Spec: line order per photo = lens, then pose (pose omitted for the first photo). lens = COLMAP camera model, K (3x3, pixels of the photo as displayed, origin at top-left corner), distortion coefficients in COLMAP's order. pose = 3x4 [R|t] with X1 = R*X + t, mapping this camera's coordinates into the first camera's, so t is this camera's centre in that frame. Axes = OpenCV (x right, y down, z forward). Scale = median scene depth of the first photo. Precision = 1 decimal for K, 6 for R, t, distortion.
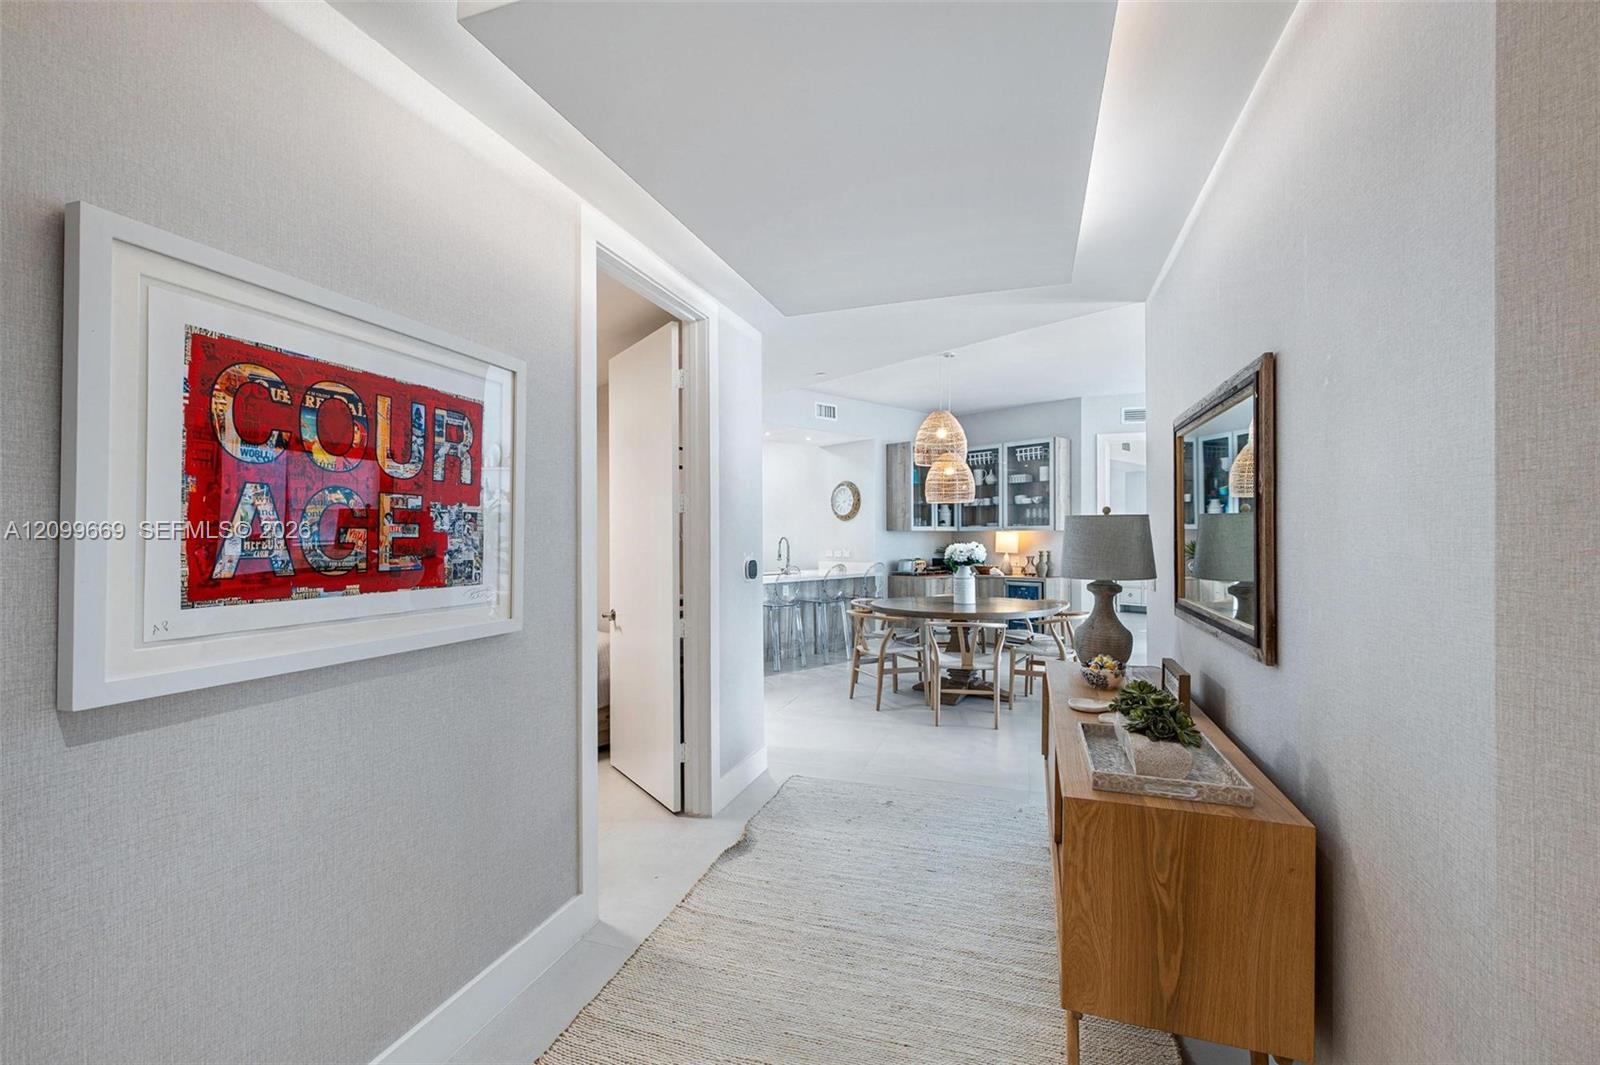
lens RADIAL K [[659.0, 0, 810.7], [0, 659.0, 525.7], [0, 0, 1]] dist [-0.000074, 0.000234]
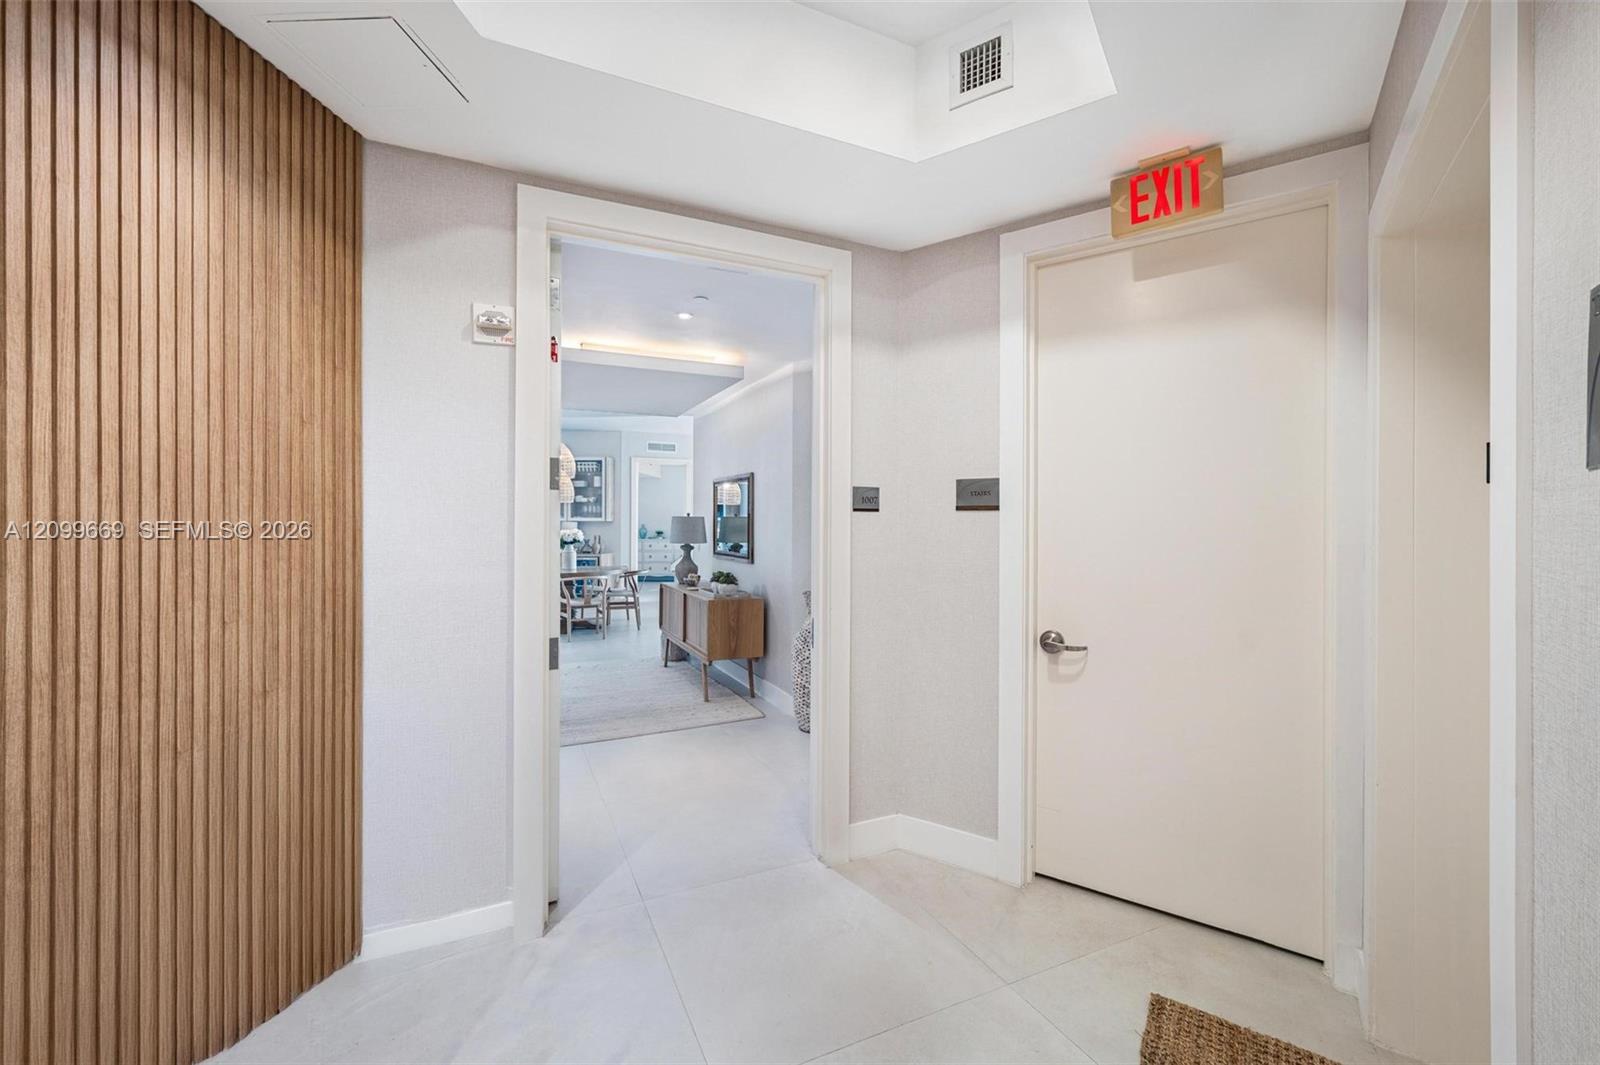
lens RADIAL K [[659.0, 0, 801.2], [0, 659.0, 523.6], [0, 0, 1]] dist [-0.000074, 0.000234]
pose [[0.722863, -0.004196, 0.690978, -0.448934], [-0.007620, 0.999872, 0.014043, -0.013572], [-0.690949, -0.015416, 0.722739, -0.500027]]
